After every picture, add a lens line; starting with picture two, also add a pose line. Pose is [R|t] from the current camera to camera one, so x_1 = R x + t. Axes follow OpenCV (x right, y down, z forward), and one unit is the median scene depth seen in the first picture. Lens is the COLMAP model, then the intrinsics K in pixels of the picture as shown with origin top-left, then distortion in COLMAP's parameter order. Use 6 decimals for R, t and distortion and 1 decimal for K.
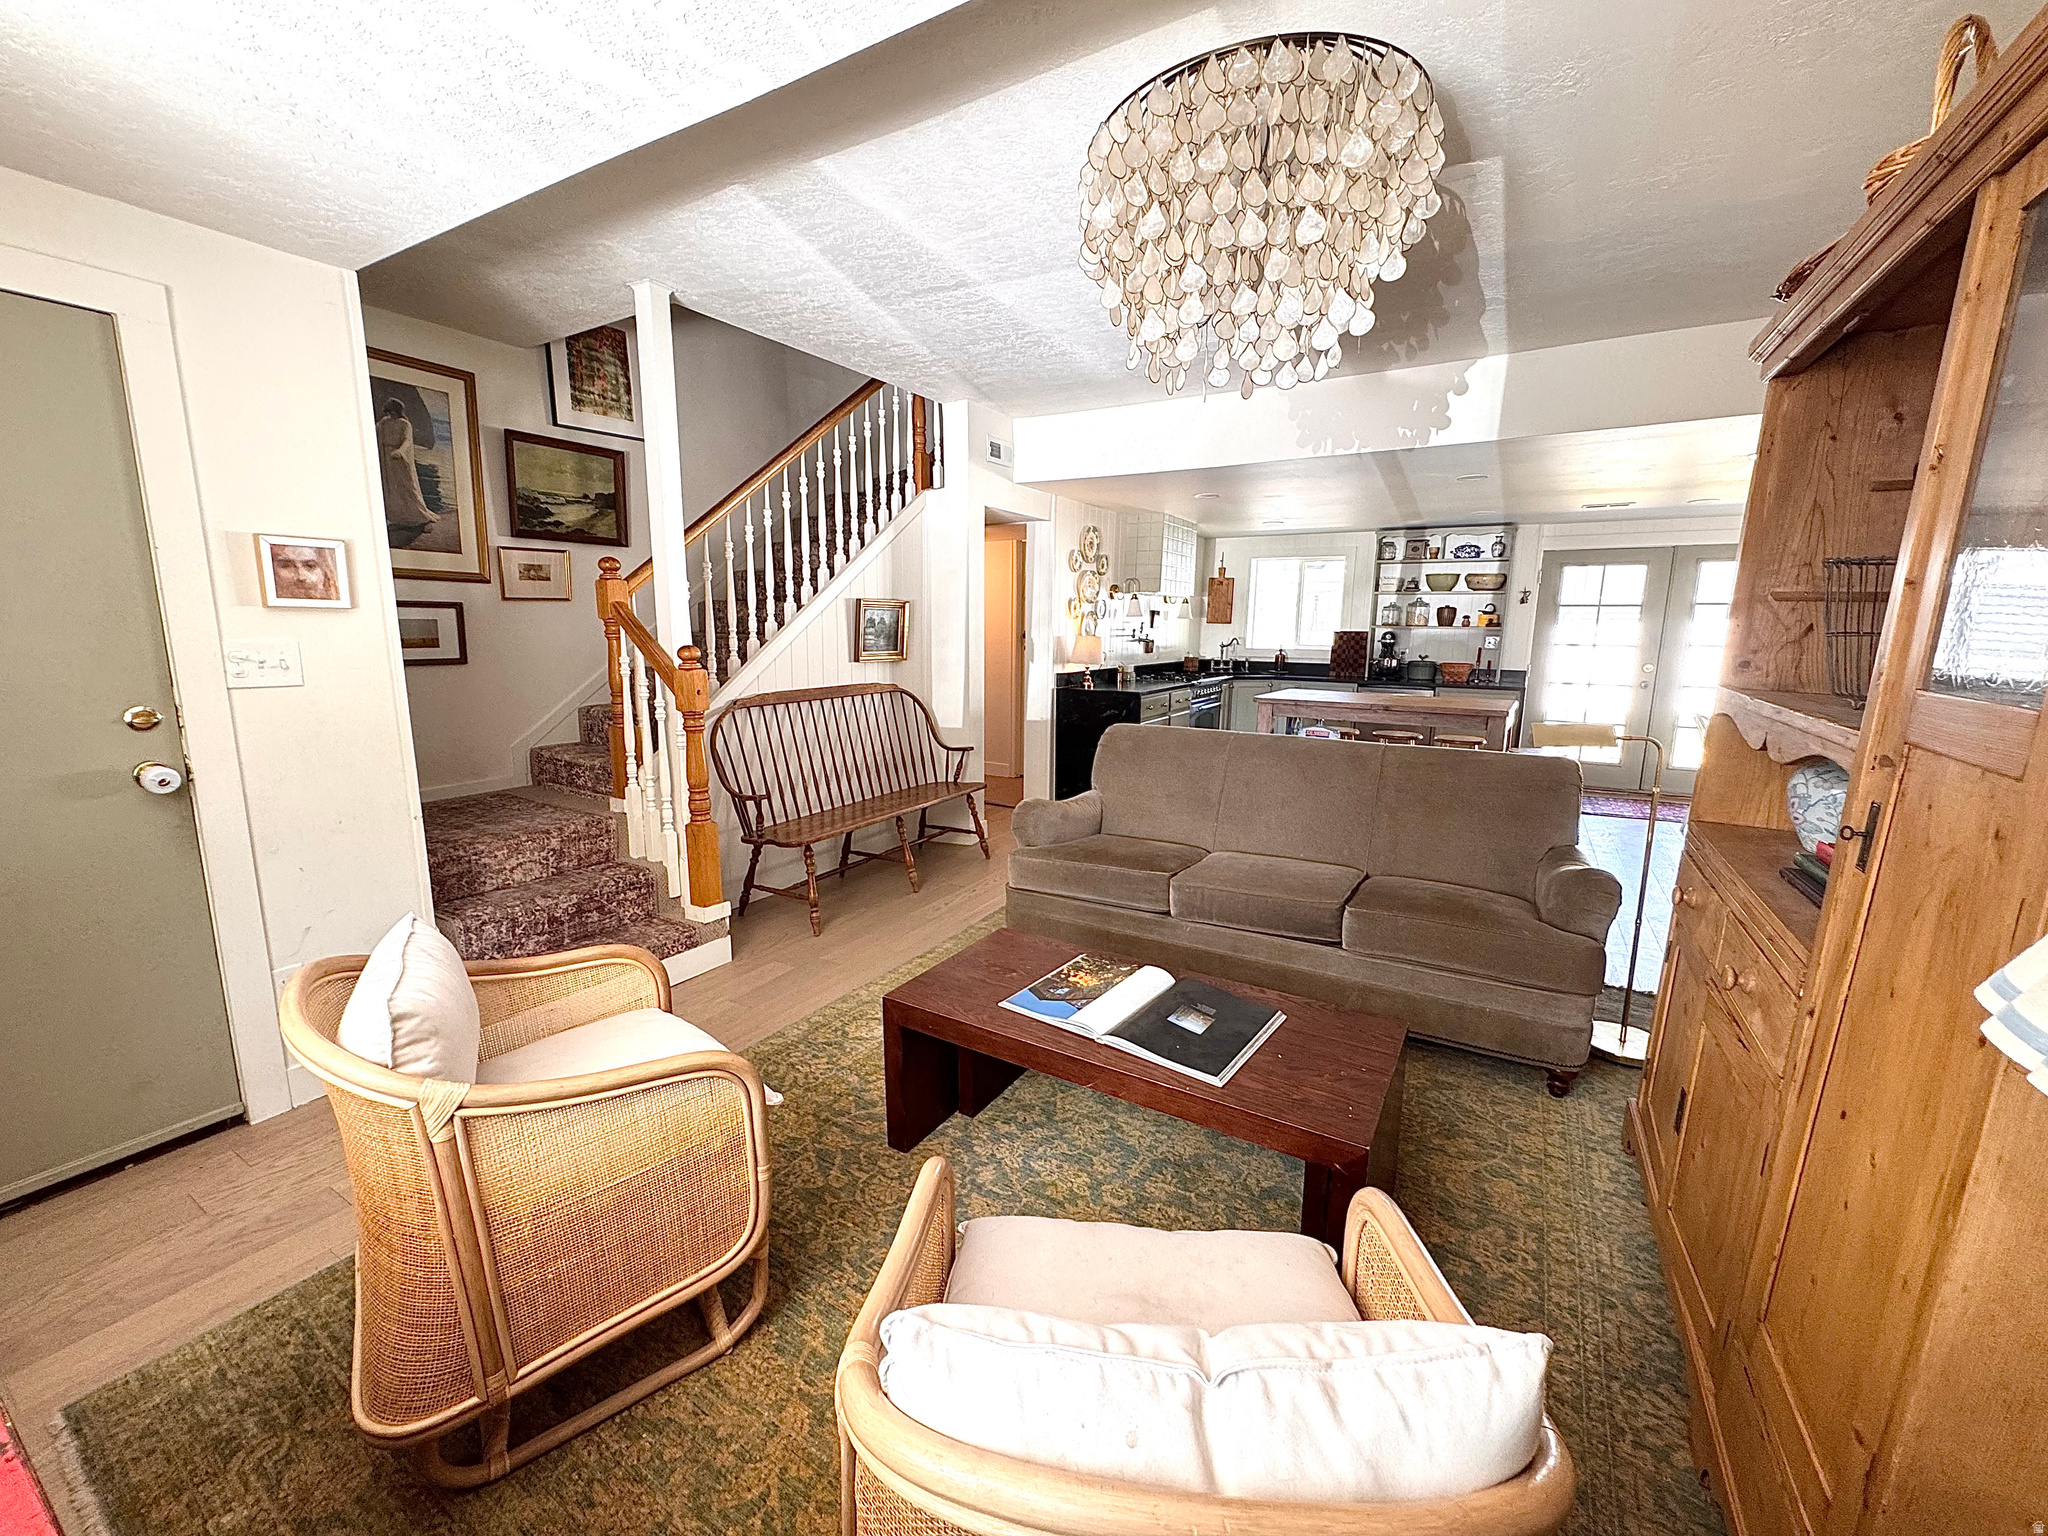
lens RADIAL K [[816.8, 0, 1024.0], [0, 816.8, 768.0], [0, 0, 1]] dist [0.002309, -0.000246]
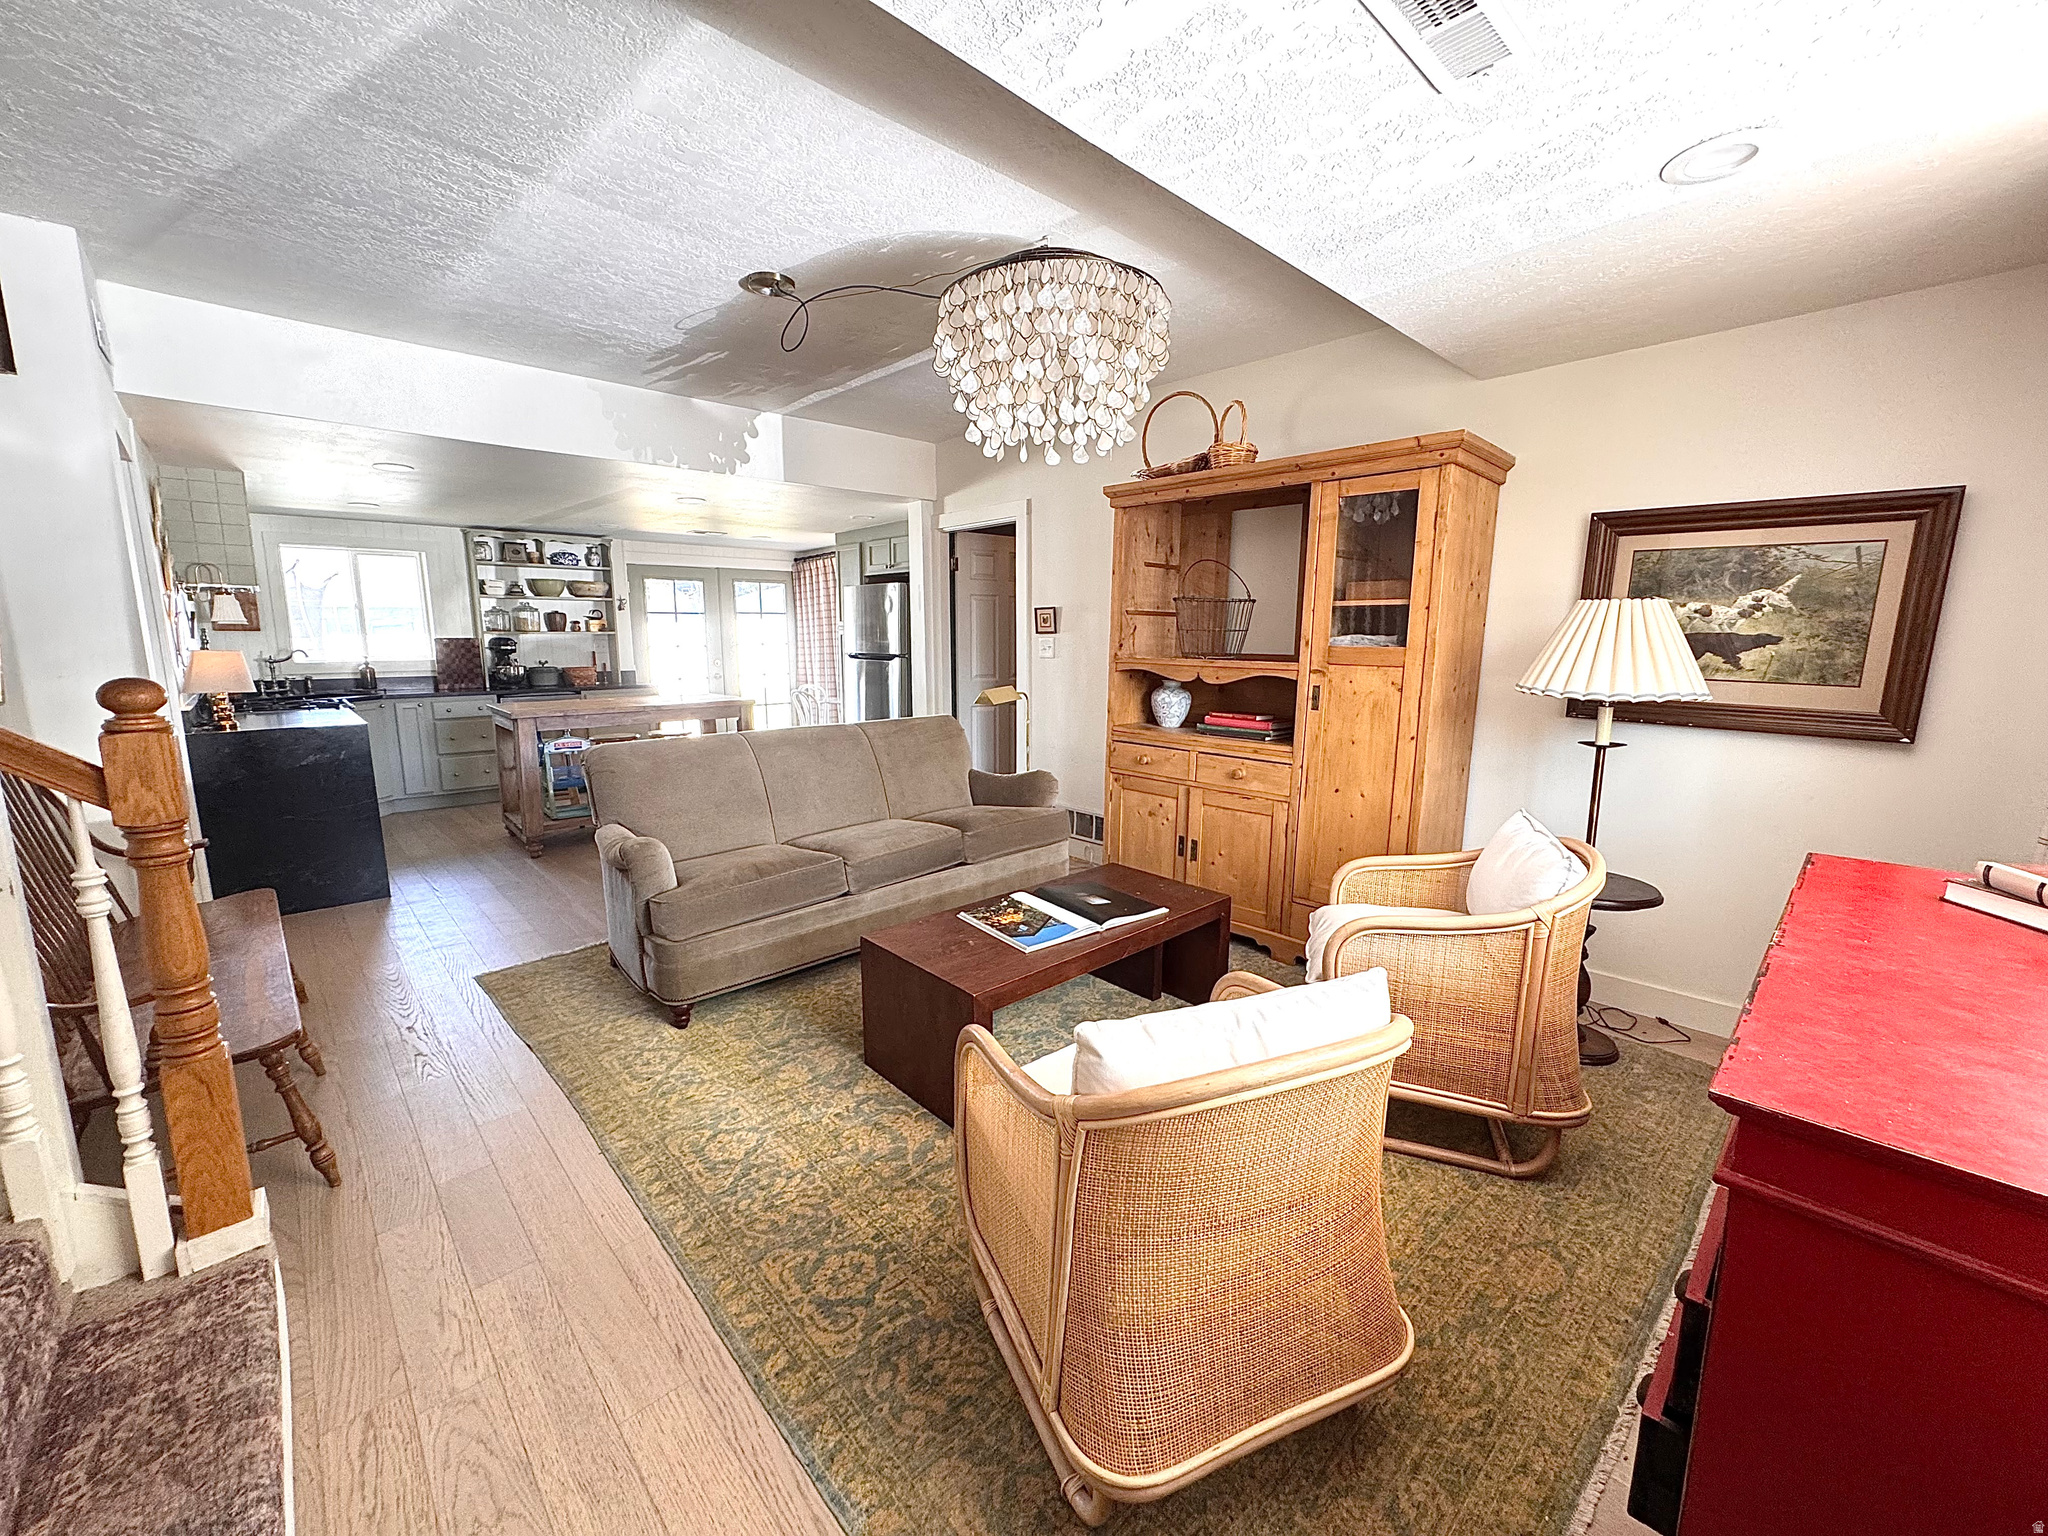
lens RADIAL K [[816.8, 0, 1024.0], [0, 816.8, 768.0], [0, 0, 1]] dist [0.002309, -0.000246]
pose [[0.273619, -0.166852, 0.947256, -0.321983], [0.173921, 0.977187, 0.121886, -0.032411], [-0.945983, 0.131397, 0.296396, 0.183720]]
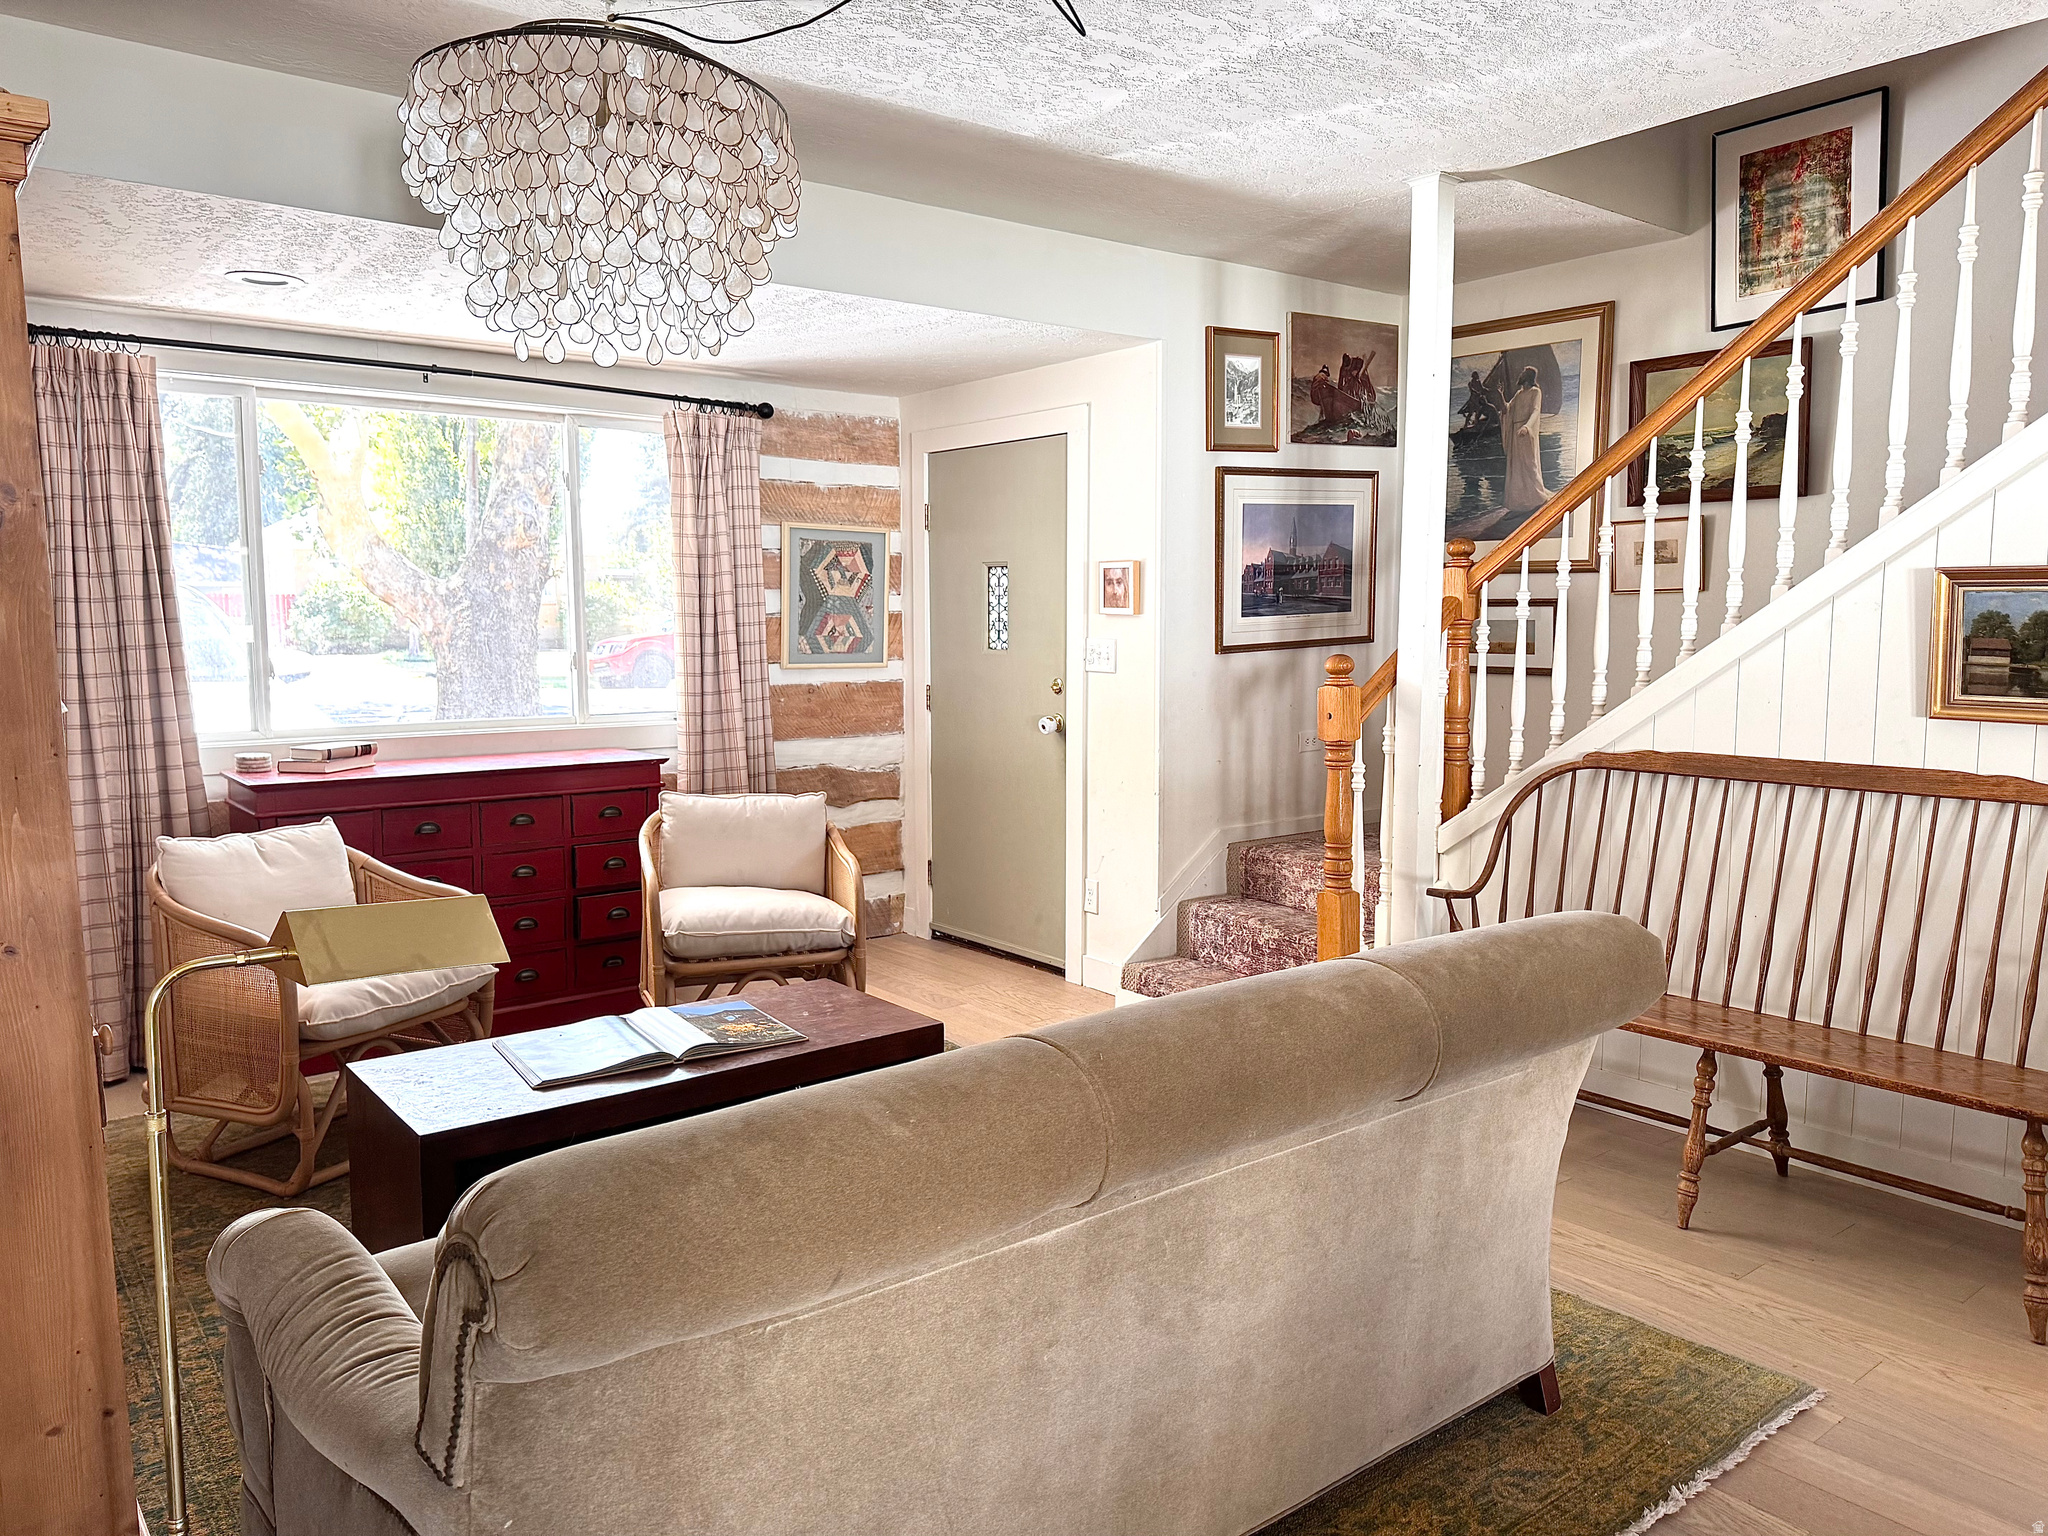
lens RADIAL K [[1428.2, 0, 1024.0], [0, 1428.2, 768.0], [0, 0, 1]] dist [0.110267, -0.165894]
pose [[-0.350368, 0.095189, -0.931763, 0.426695], [-0.165280, 0.972927, 0.161544, -0.096581], [0.921914, 0.210601, -0.325149, 0.531679]]
